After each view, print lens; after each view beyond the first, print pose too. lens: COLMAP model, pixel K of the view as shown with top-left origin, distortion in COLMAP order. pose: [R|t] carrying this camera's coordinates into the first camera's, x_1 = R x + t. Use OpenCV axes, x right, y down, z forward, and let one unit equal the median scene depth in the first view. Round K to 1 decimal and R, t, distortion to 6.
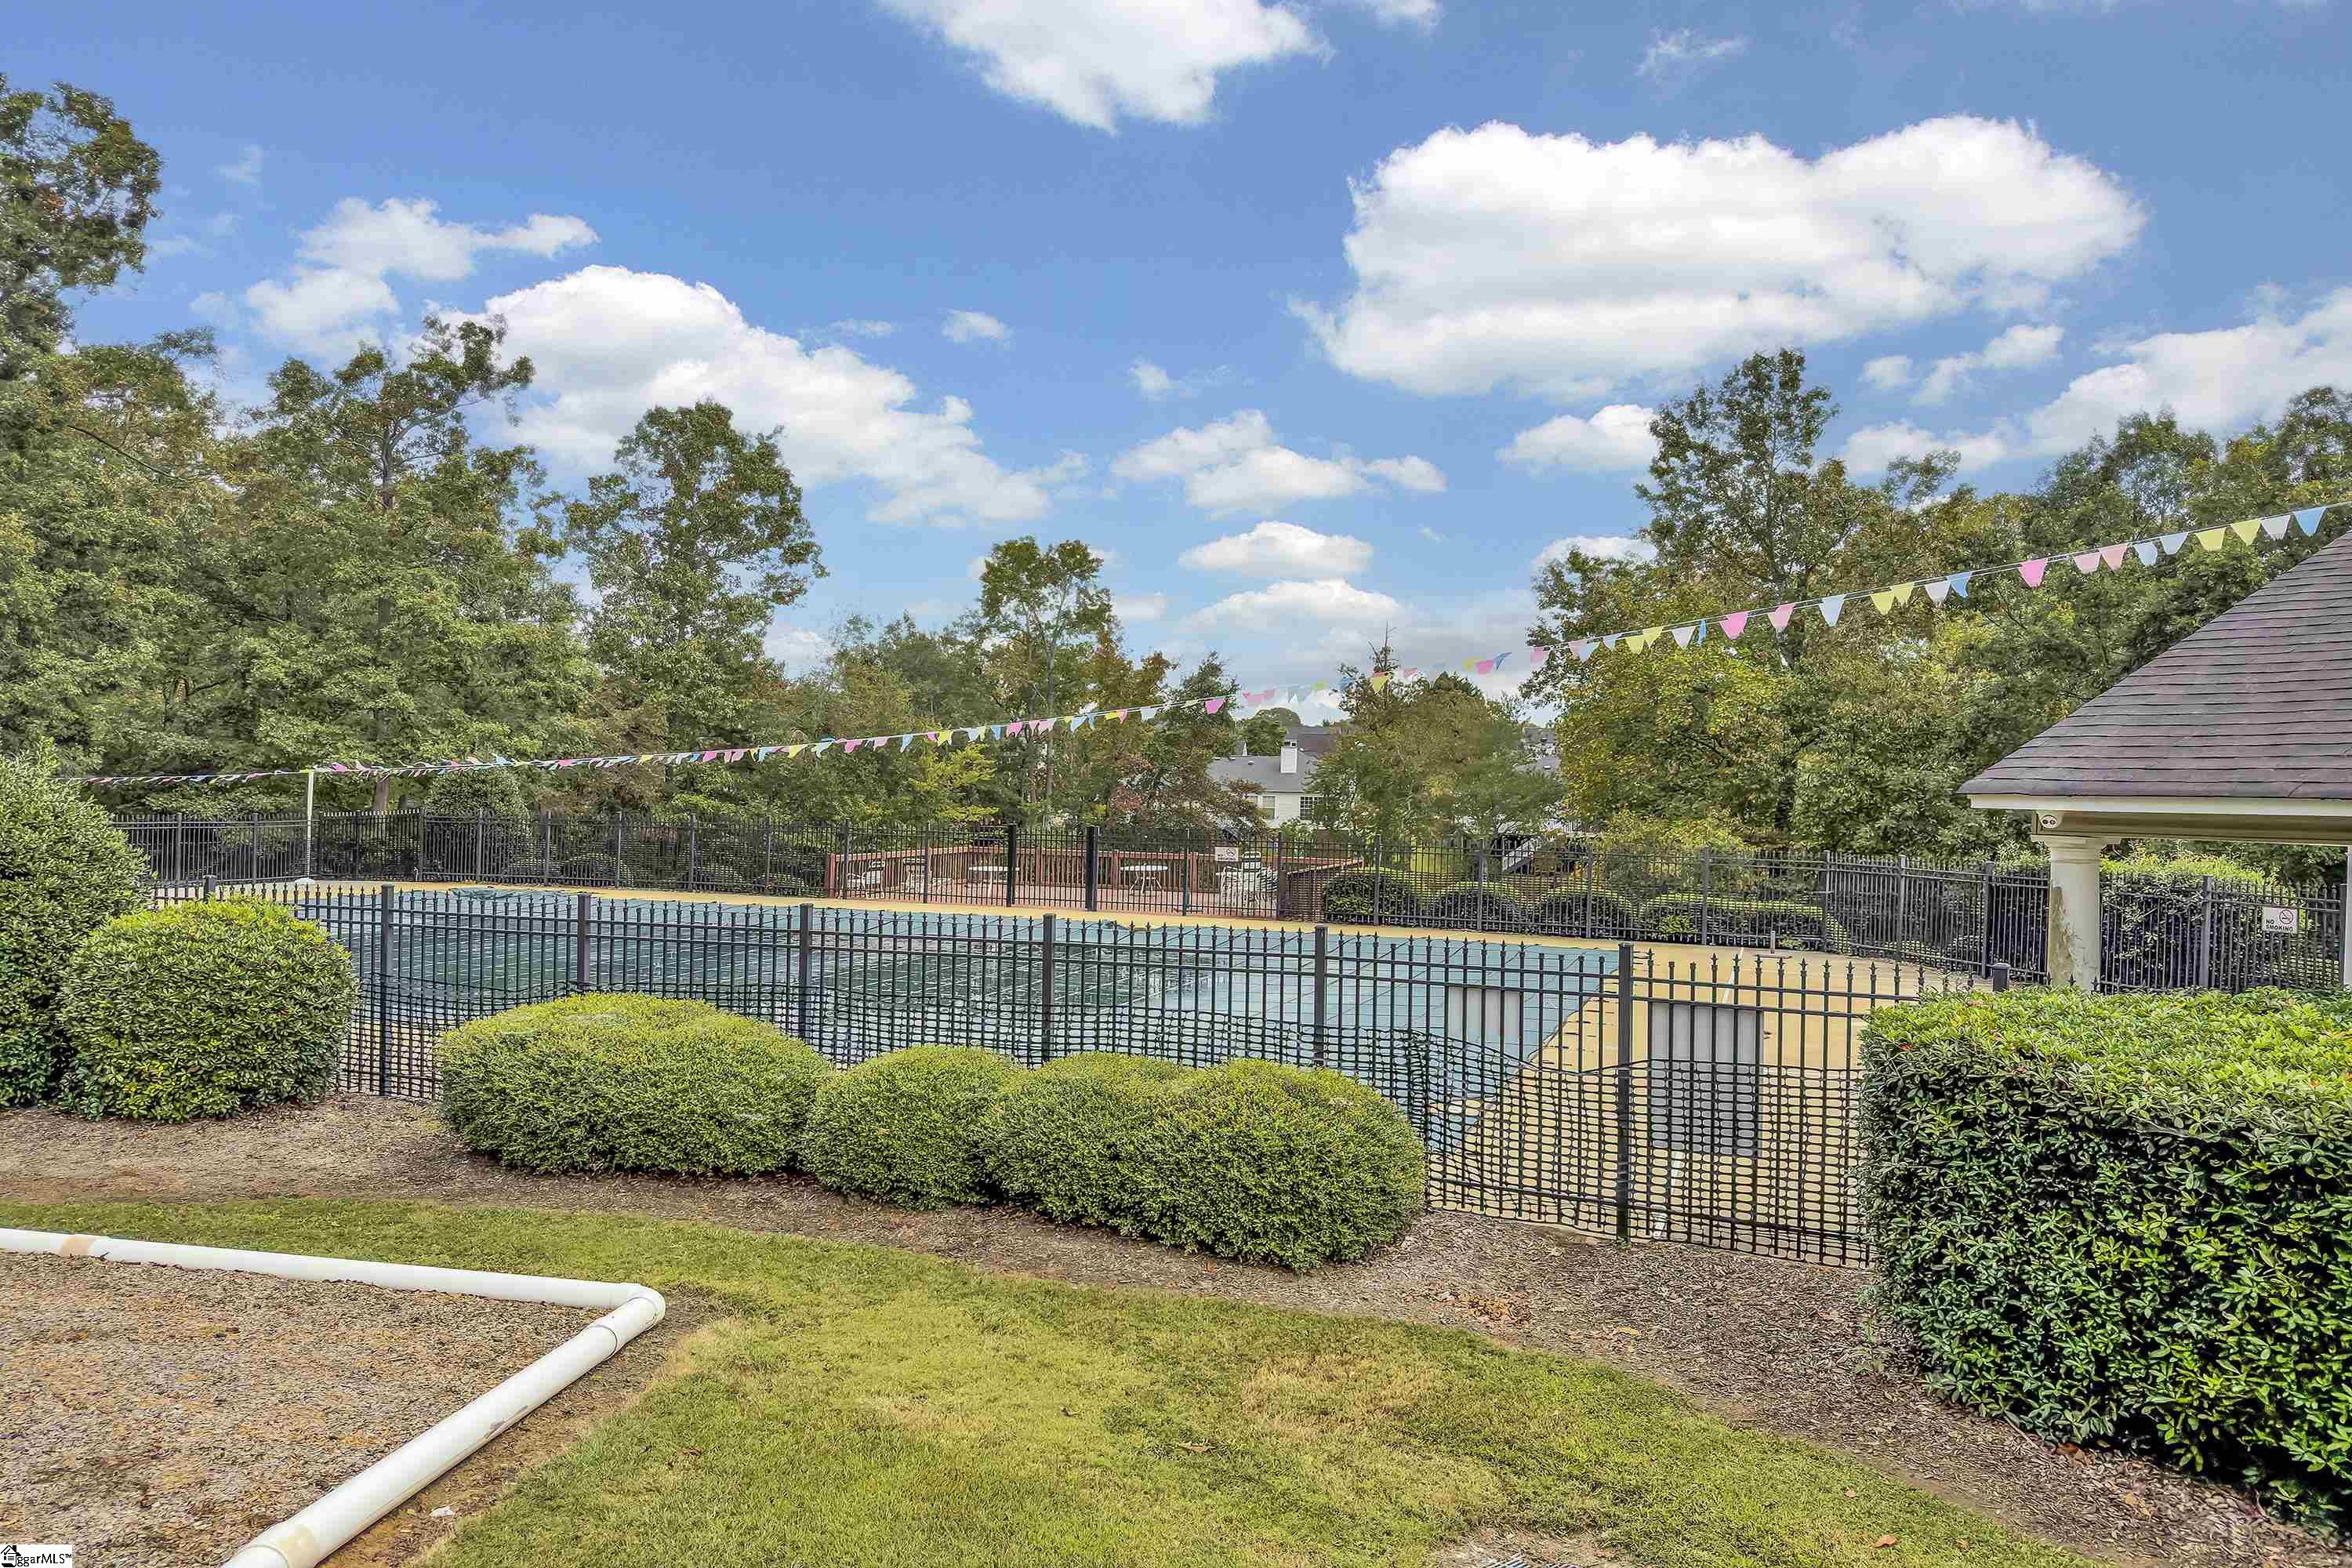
lens RADIAL K [[1622.4, 0, 1177.1], [0, 1622.4, 820.2], [0, 0, 1]] dist [0.072039, -0.106012]
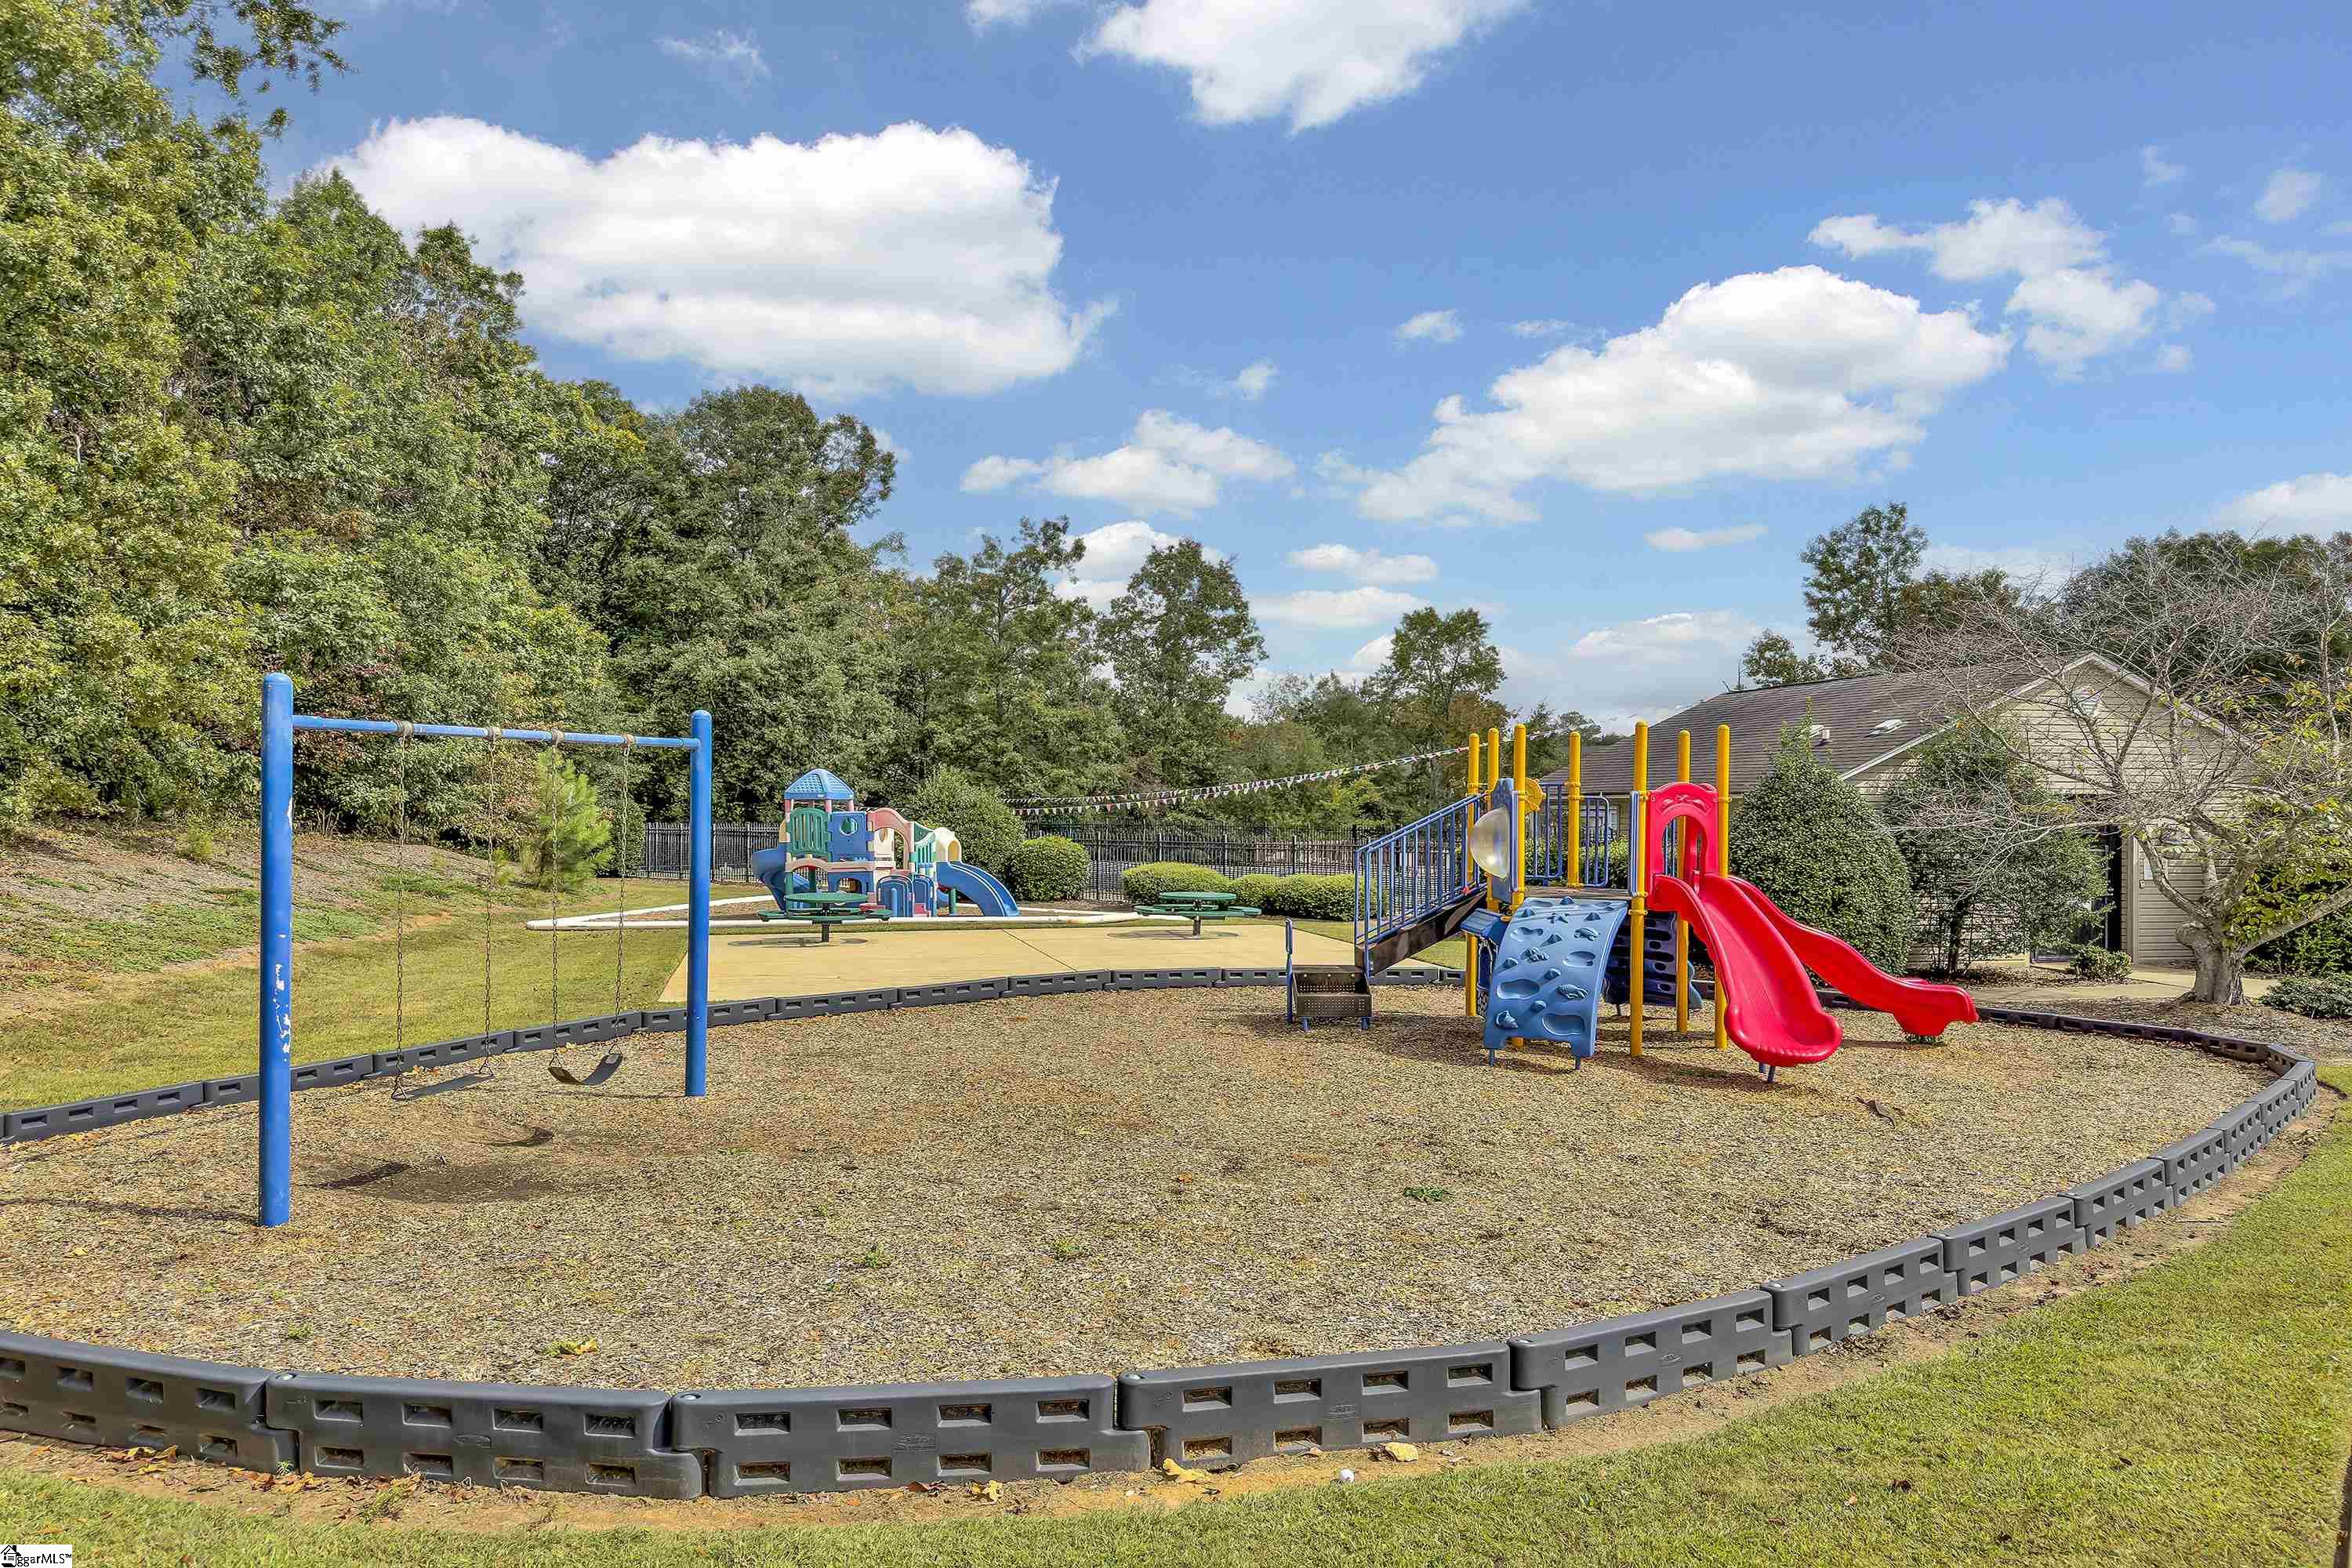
lens RADIAL K [[1622.4, 0, 1177.1], [0, 1622.4, 820.2], [0, 0, 1]] dist [0.072039, -0.106012]
pose [[0.960401, -0.006353, -0.278550, 0.110760], [0.002160, 0.999880, -0.015356, 0.013323], [0.278614, 0.014146, 0.960299, -0.406834]]
